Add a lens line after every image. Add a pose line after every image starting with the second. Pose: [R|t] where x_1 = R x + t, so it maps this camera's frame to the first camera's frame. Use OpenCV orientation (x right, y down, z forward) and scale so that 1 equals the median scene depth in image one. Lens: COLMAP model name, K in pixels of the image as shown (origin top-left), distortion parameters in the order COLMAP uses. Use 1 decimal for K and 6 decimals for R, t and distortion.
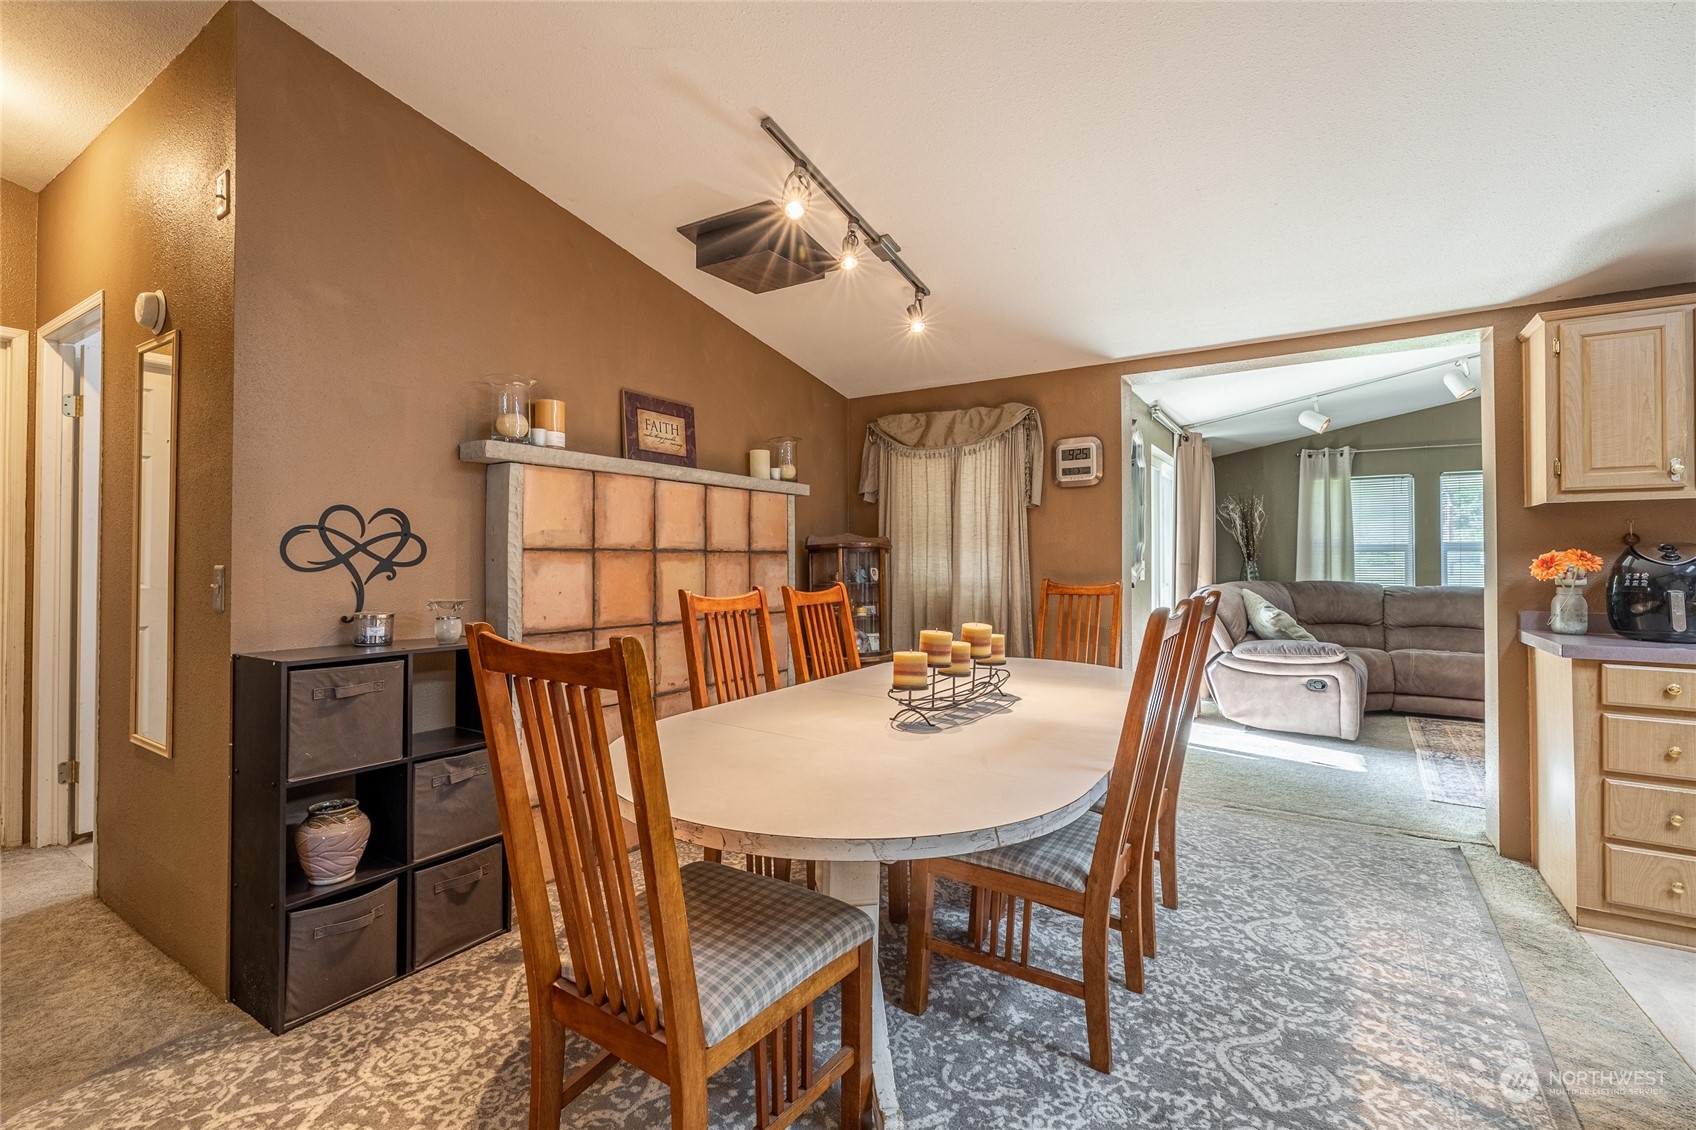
lens RADIAL K [[728.0, 0, 852.3], [0, 728.0, 557.0], [0, 0, 1]] dist [0.000078, -0.000860]
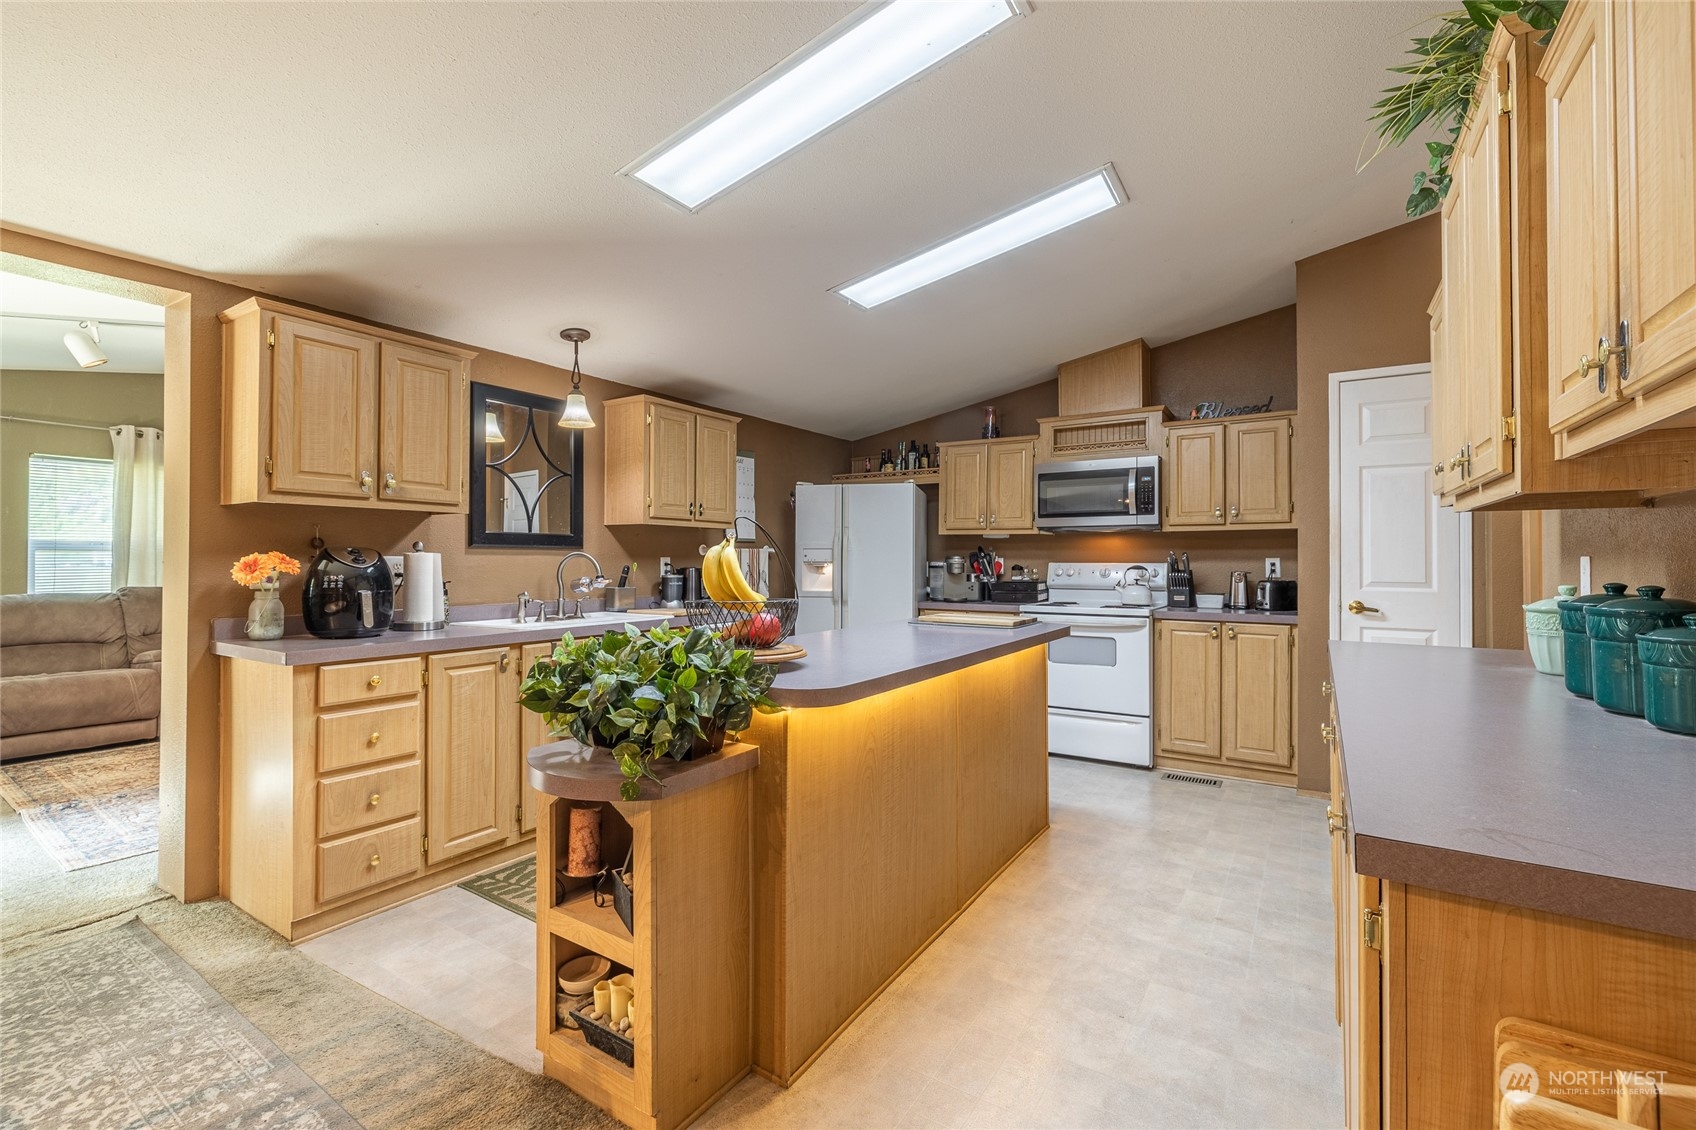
lens RADIAL K [[728.0, 0, 851.6], [0, 728.0, 549.4], [0, 0, 1]] dist [0.000078, -0.000860]
pose [[0.004557, 0.015829, 0.999864, 0.024128], [-0.004807, 0.999864, -0.015807, -0.002226], [-0.999978, -0.004734, 0.004632, 0.237408]]
